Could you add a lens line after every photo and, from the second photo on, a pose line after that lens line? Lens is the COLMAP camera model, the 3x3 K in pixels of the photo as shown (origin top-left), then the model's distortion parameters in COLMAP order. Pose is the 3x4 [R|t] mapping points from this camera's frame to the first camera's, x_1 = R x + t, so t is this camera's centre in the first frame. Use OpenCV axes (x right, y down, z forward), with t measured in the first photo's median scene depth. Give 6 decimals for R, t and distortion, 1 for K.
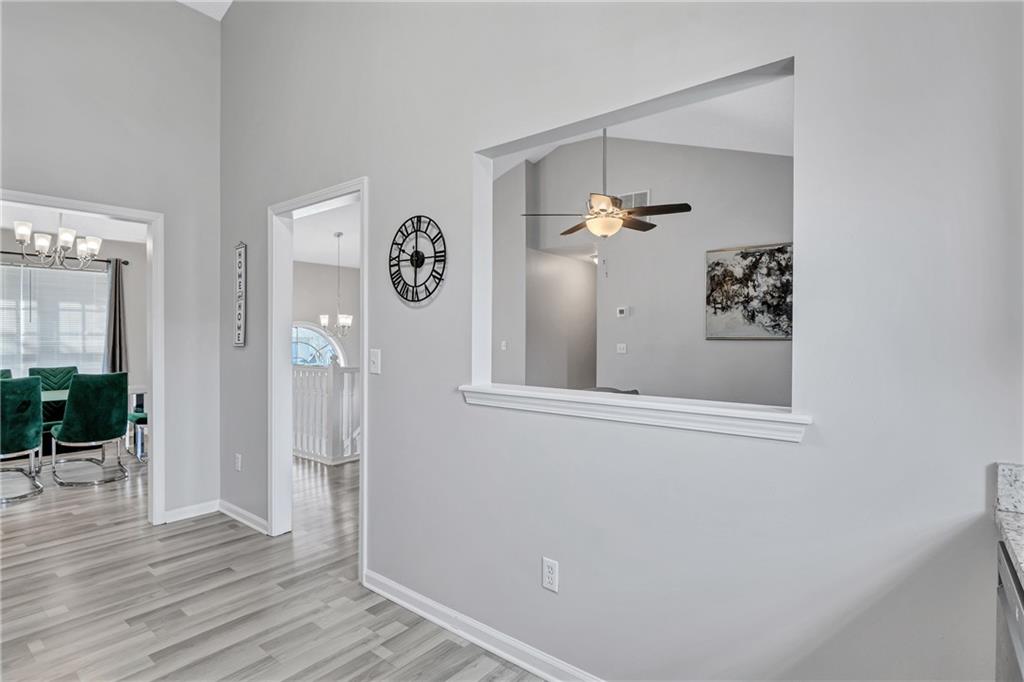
lens RADIAL K [[516.1, 0, 509.5], [0, 516.1, 335.9], [0, 0, 1]] dist [-0.001446, -0.000894]
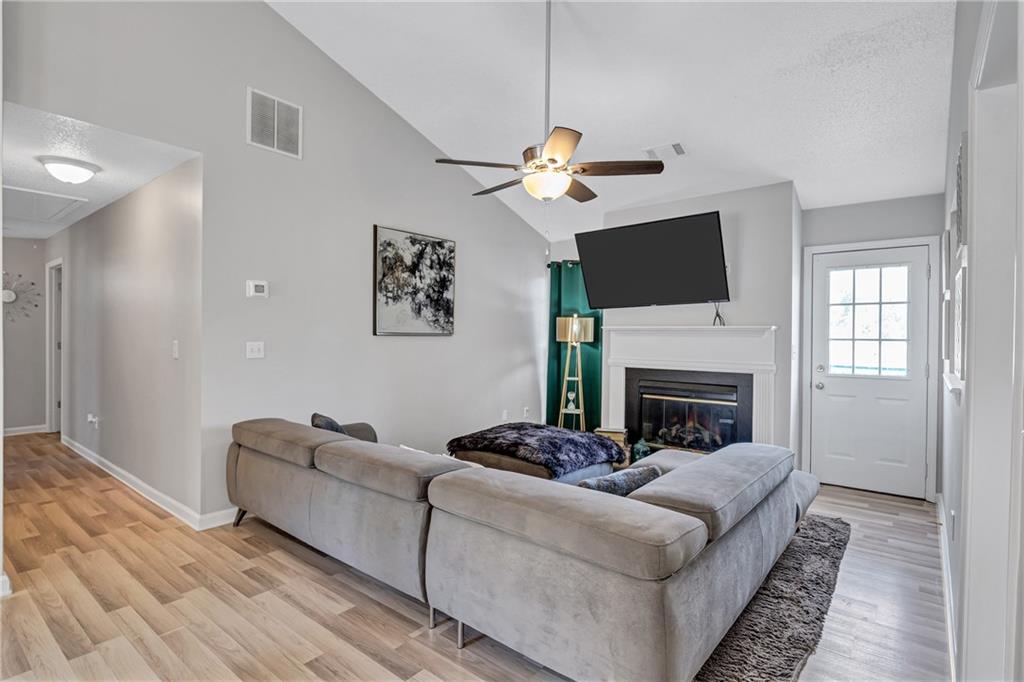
lens RADIAL K [[516.1, 0, 512.0], [0, 516.1, 336.1], [0, 0, 1]] dist [-0.001446, -0.000894]
pose [[0.001697, 0.000749, 0.999998, -0.443768], [-0.001785, 0.999998, -0.000746, 0.009239], [-0.999997, -0.001783, 0.001699, 0.832100]]
